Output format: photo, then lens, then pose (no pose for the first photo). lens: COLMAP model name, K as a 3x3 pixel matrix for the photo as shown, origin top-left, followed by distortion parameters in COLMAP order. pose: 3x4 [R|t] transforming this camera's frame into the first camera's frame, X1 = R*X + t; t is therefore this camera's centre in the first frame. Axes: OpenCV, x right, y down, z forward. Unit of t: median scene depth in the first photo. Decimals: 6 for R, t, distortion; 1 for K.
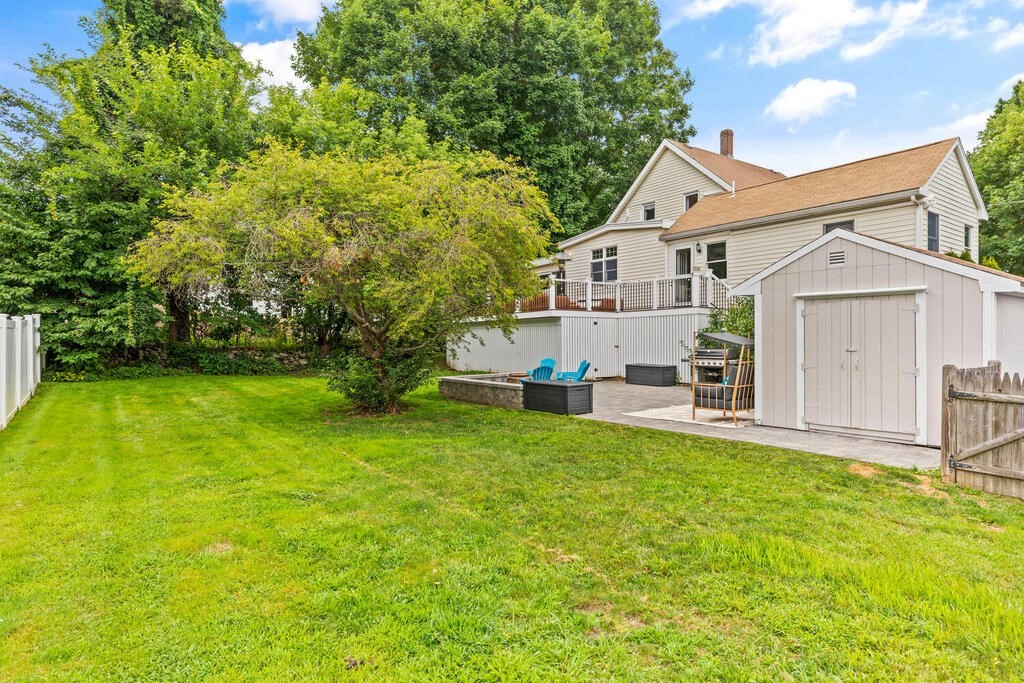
lens RADIAL K [[537.4, 0, 512.0], [0, 537.4, 341.5], [0, 0, 1]] dist [-0.000152, 0.000042]
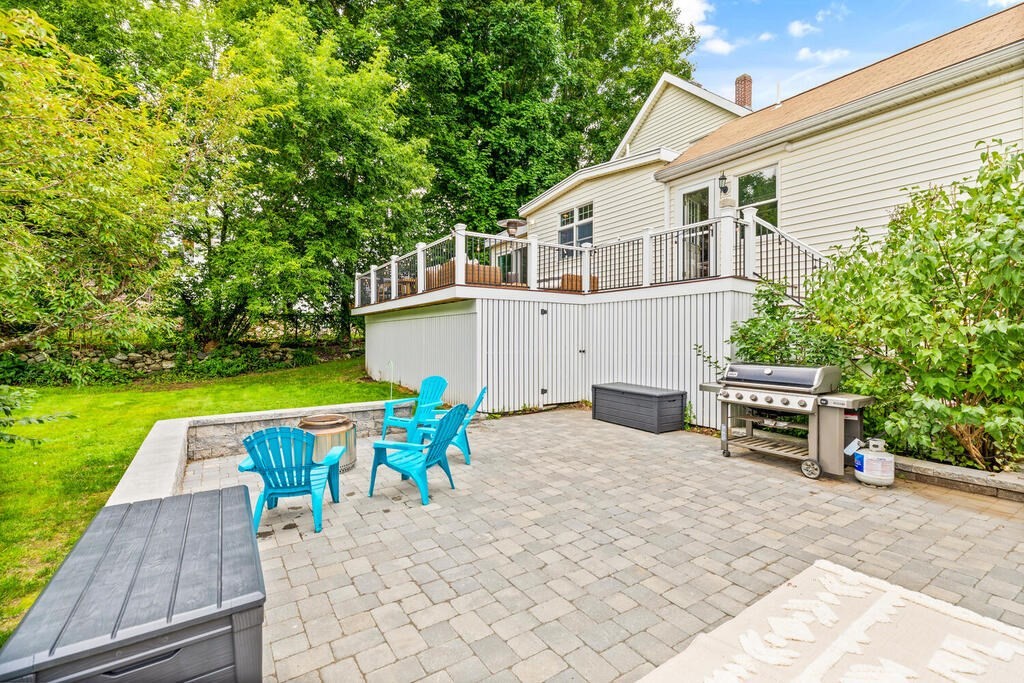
lens RADIAL K [[456.3, 0, 513.3], [0, 456.3, 336.7], [0, 0, 1]] dist [0.003324, 0.000193]
pose [[0.999340, 0.009411, -0.035082, 0.137450], [-0.009461, 0.999954, -0.001236, -0.005726], [0.035068, 0.001567, 0.999384, 0.492831]]
